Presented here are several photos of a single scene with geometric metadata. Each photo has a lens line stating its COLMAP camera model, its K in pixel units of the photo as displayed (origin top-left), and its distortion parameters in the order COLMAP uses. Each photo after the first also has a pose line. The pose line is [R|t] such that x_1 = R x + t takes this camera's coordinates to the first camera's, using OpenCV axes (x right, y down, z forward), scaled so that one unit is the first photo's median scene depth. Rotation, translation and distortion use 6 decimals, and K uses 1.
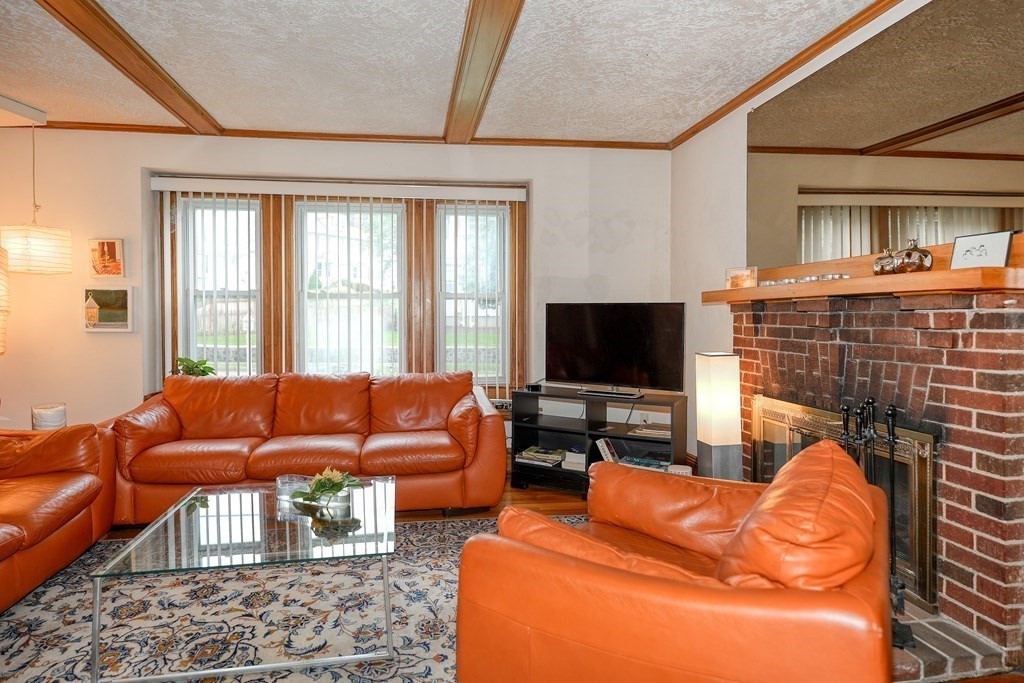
lens RADIAL K [[568.5, 0, 483.2], [0, 568.5, 316.4], [0, 0, 1]] dist [0.025736, -0.001028]
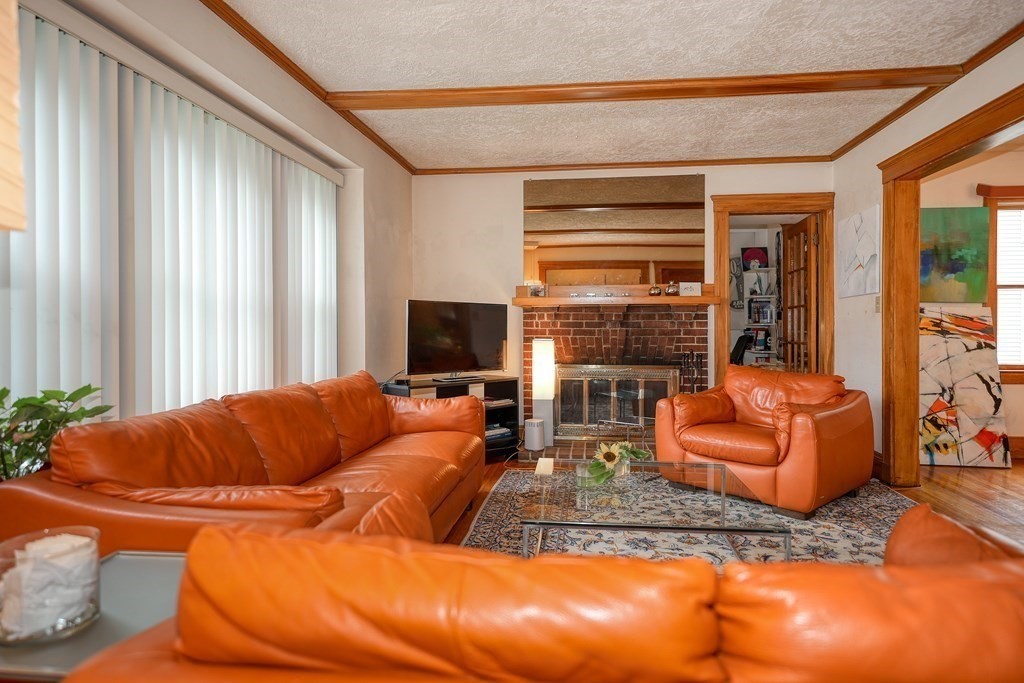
lens RADIAL K [[568.5, 0, 513.3], [0, 568.5, 331.1], [0, 0, 1]] dist [0.025736, -0.001028]
pose [[0.238197, -0.004690, 0.971205, -1.448450], [-0.001414, 0.999986, 0.005176, 0.047747], [-0.971216, -0.002607, 0.238187, 0.976876]]
